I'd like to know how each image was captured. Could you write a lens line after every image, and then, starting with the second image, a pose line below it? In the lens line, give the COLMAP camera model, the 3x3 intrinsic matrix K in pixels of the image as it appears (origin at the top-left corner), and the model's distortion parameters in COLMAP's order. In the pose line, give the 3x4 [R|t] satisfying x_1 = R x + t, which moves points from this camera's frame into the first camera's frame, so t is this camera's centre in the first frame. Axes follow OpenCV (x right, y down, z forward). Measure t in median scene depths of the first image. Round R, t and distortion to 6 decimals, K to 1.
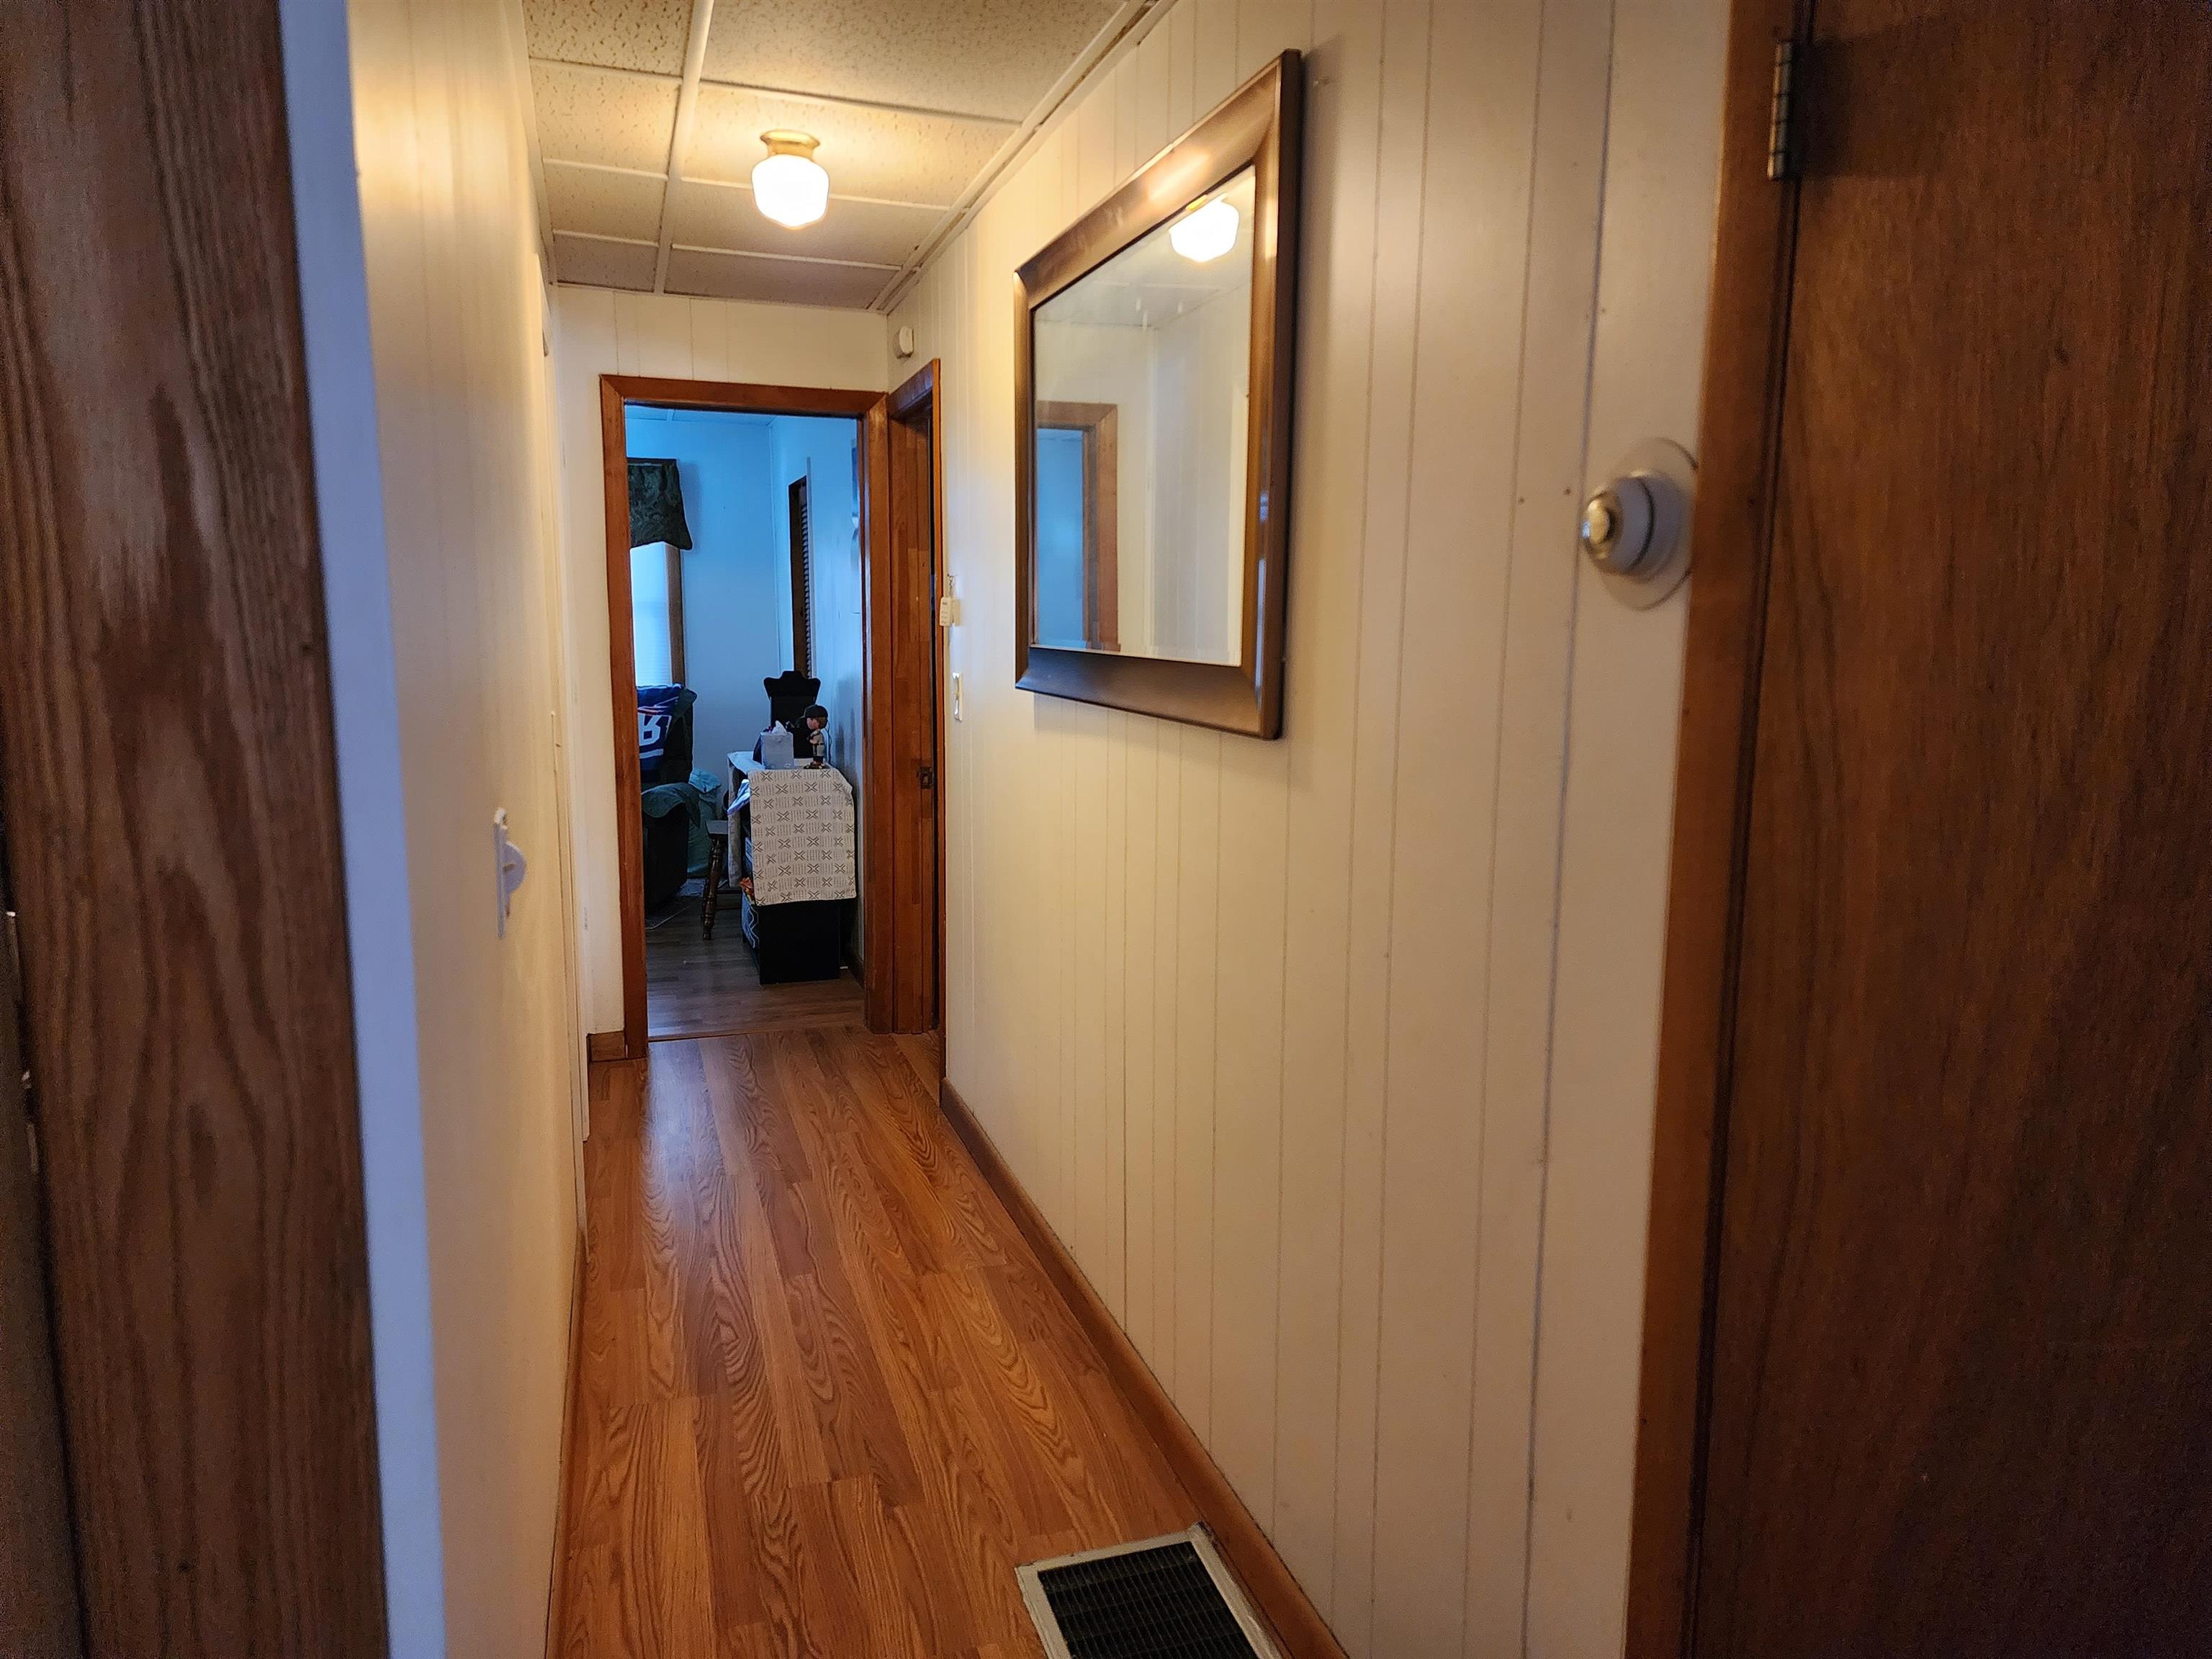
lens RADIAL K [[1465.5, 0, 1106.8], [0, 1465.5, 834.3], [0, 0, 1]] dist [0.033982, -0.012141]
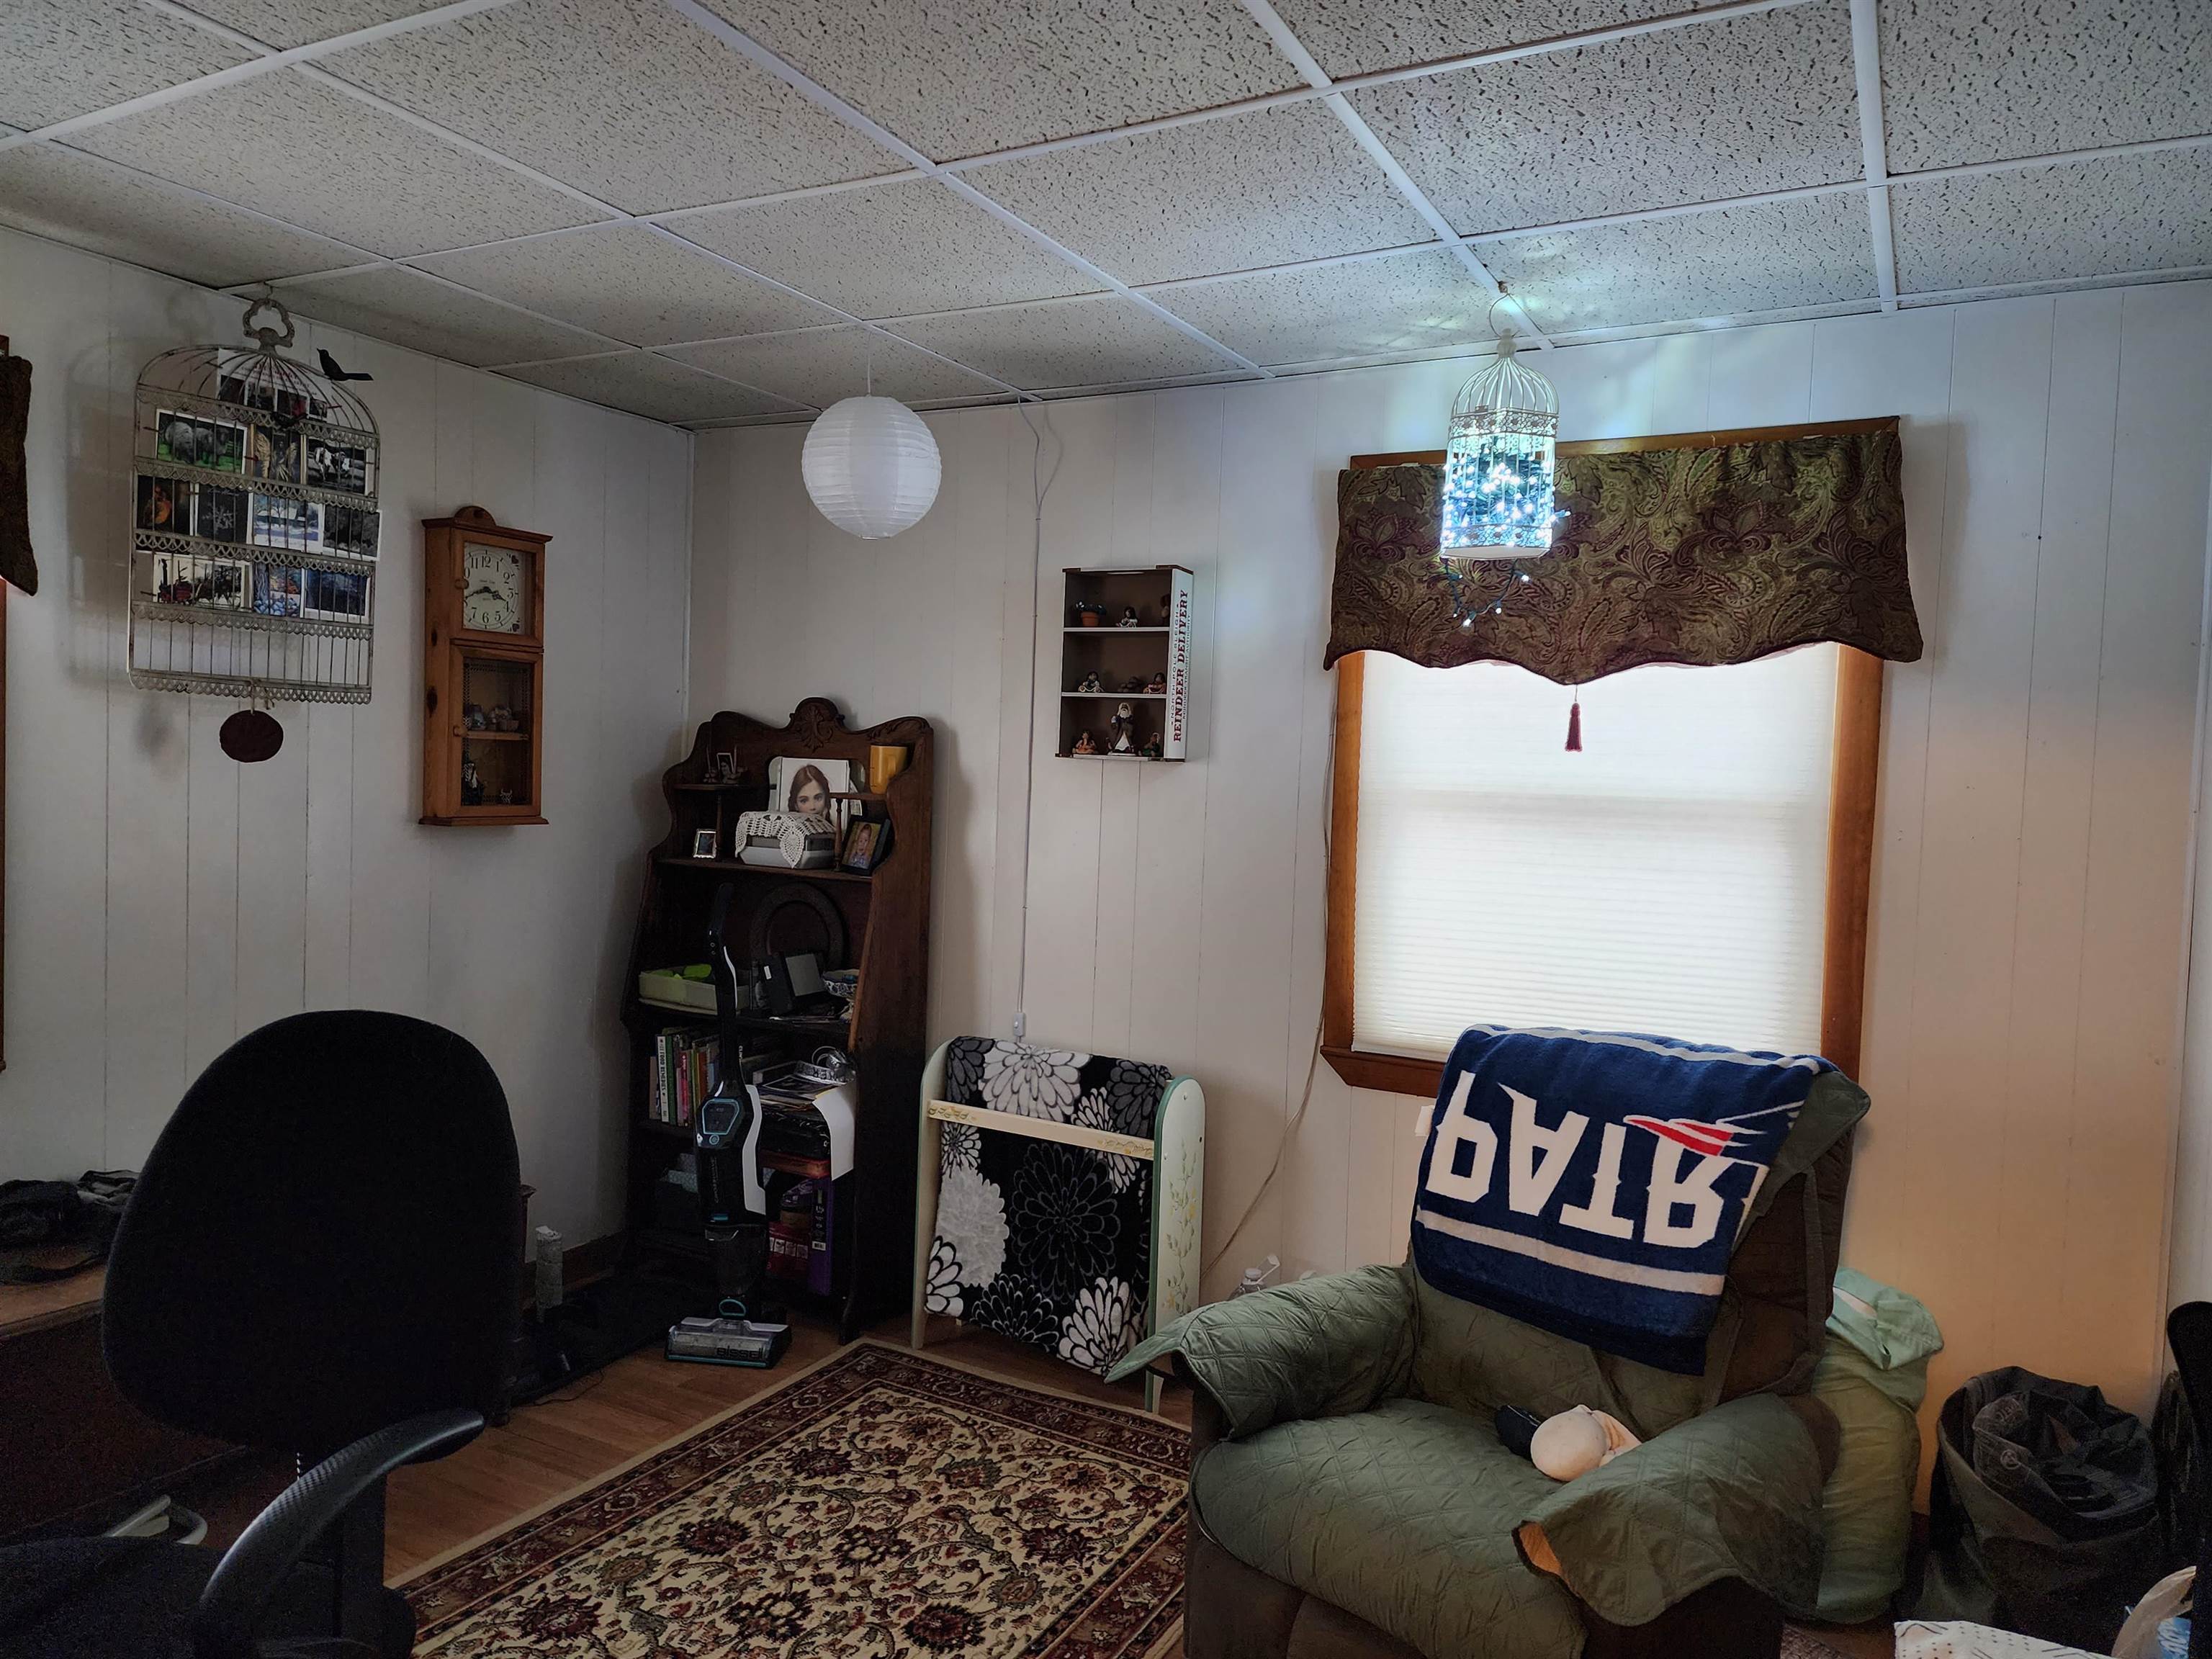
lens RADIAL K [[1465.5, 0, 1103.1], [0, 1465.5, 830.7], [0, 0, 1]] dist [0.033982, -0.012141]
pose [[0.678821, 0.050380, -0.732573, -0.165993], [-0.144824, 0.987233, -0.066304, -0.110404], [0.719880, 0.151103, 0.677451, 0.677219]]
